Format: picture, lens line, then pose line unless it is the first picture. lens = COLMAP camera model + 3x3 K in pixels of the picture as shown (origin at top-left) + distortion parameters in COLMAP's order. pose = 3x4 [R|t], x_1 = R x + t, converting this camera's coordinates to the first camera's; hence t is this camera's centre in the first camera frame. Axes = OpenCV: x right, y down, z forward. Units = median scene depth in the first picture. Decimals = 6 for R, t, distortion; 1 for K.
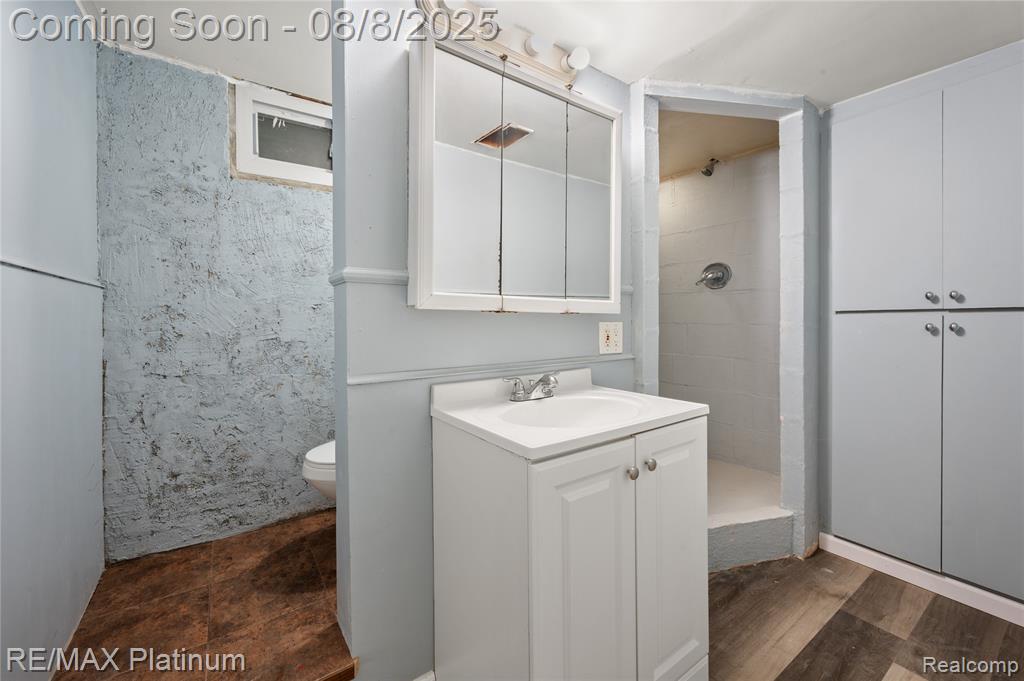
lens RADIAL K [[413.0, 0, 512.7], [0, 413.0, 331.8], [0, 0, 1]] dist [-0.000060, 0.000119]
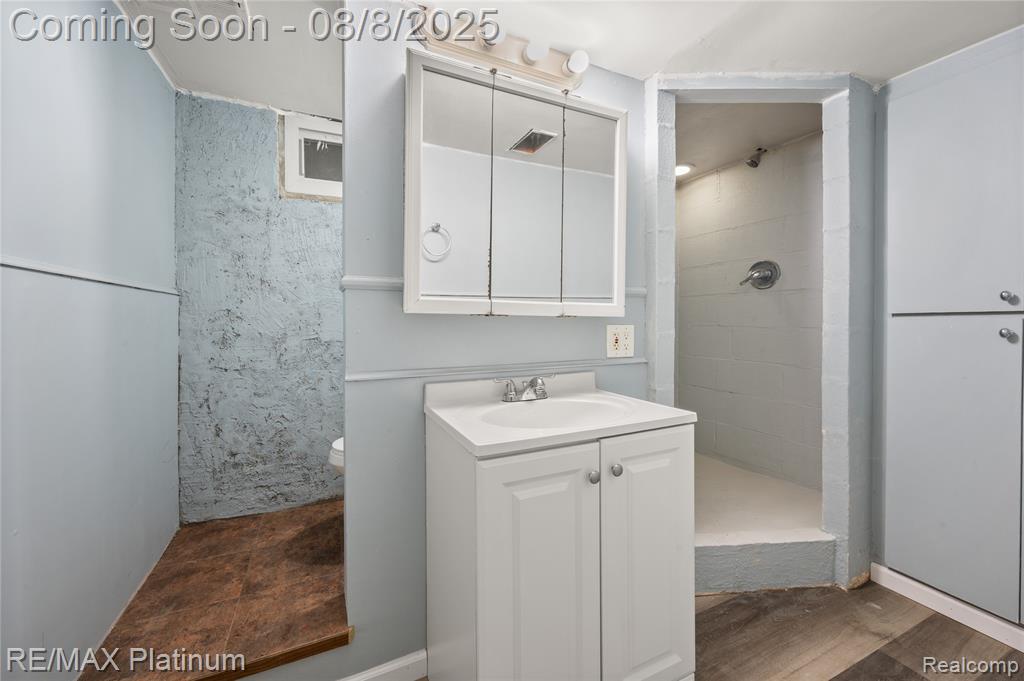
lens RADIAL K [[413.0, 0, 513.4], [0, 413.0, 333.5], [0, 0, 1]] dist [-0.000060, 0.000119]
pose [[0.984129, 0.007933, -0.177275, 0.168302], [-0.007587, 0.999968, 0.002631, -0.004498], [0.177290, -0.001244, 0.984158, -0.012269]]
